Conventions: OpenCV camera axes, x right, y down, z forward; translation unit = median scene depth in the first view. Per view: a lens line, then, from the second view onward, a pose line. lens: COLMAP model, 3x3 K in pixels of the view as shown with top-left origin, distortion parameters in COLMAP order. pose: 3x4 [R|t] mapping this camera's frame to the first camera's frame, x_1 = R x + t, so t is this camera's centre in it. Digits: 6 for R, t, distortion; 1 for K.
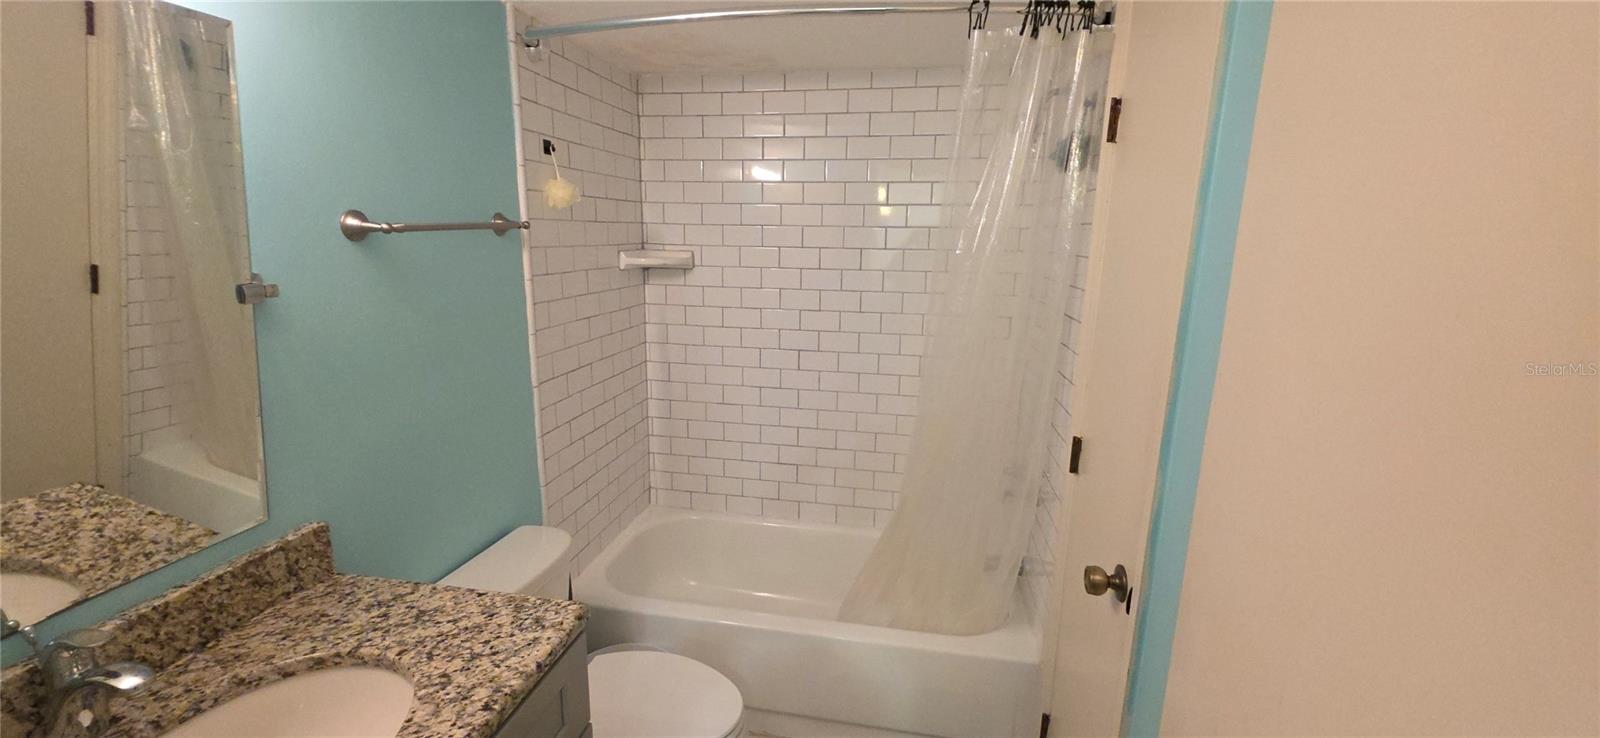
lens RADIAL K [[630.9, 0, 797.2], [0, 630.9, 362.7], [0, 0, 1]] dist [0.012283, -0.008544]
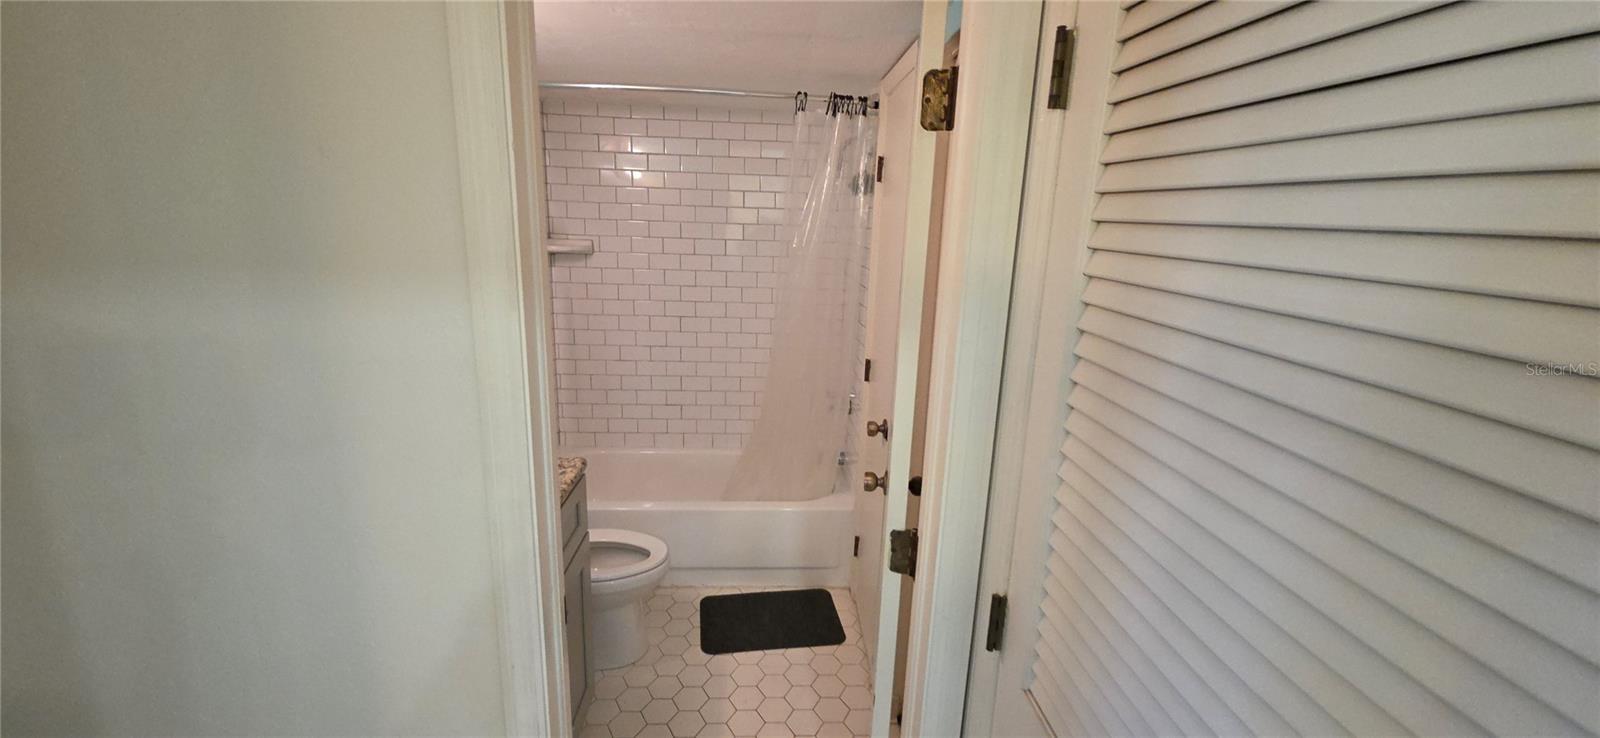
lens RADIAL K [[630.9, 0, 797.2], [0, 630.9, 362.7], [0, 0, 1]] dist [0.012283, -0.008544]
pose [[0.970131, -0.038803, 0.239456, -0.164380], [0.032194, 0.998987, 0.031452, 0.088241], [-0.240434, -0.022804, 0.970398, -0.696637]]
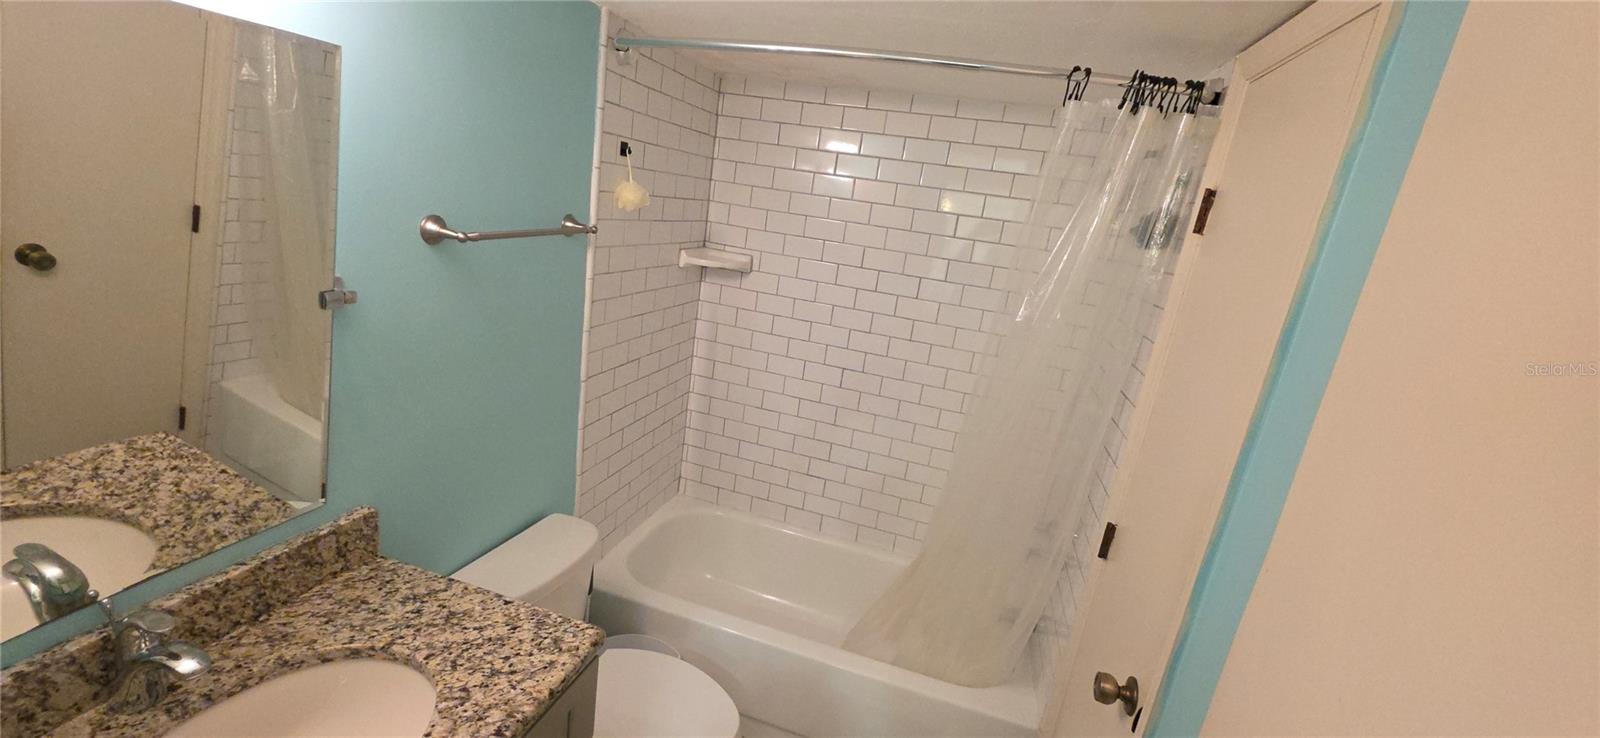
lens RADIAL K [[630.9, 0, 797.2], [0, 630.9, 362.7], [0, 0, 1]] dist [0.012283, -0.008544]
pose [[0.987685, 0.141987, -0.065714, -0.010362], [-0.139120, 0.989191, 0.046343, -0.134774], [0.071584, -0.036630, 0.996762, 0.000118]]
